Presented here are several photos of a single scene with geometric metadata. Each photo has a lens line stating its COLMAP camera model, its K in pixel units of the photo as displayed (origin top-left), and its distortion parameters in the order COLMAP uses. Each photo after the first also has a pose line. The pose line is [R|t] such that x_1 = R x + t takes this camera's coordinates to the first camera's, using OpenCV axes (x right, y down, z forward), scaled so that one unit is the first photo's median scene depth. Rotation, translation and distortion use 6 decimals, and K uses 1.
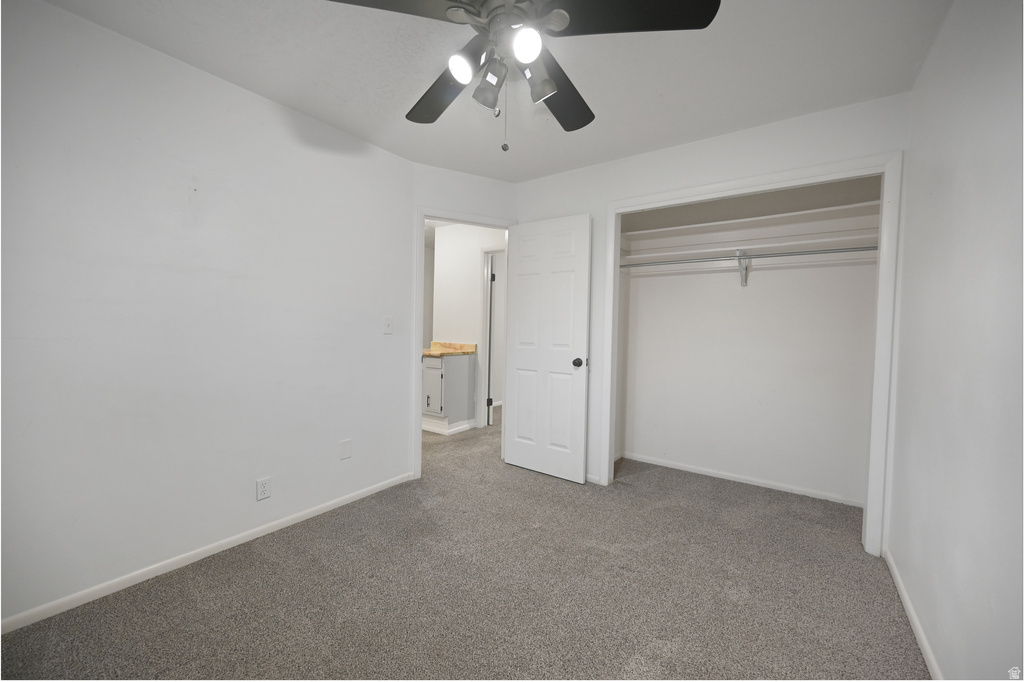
lens RADIAL K [[402.6, 0, 513.4], [0, 402.6, 342.9], [0, 0, 1]] dist [-0.000147, 0.000297]
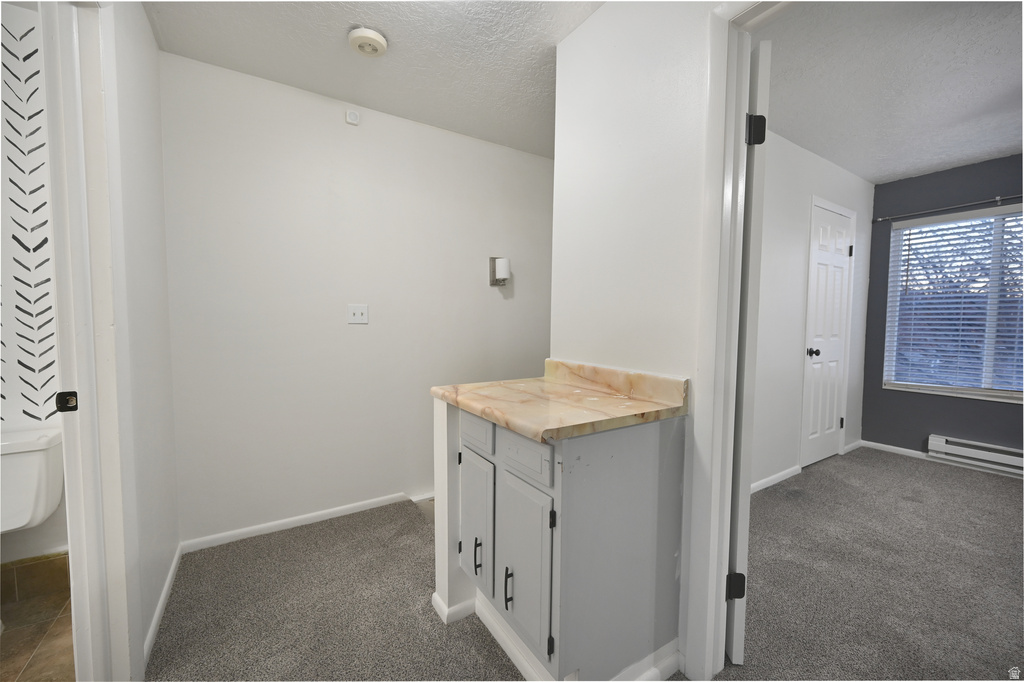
lens RADIAL K [[402.6, 0, 513.4], [0, 402.6, 342.9], [0, 0, 1]] dist [-0.000147, 0.000297]
pose [[0.923978, 0.007799, -0.382366, -0.097020], [-0.002366, 0.999889, 0.014677, -0.026116], [0.382439, -0.012656, 0.923894, 0.696726]]
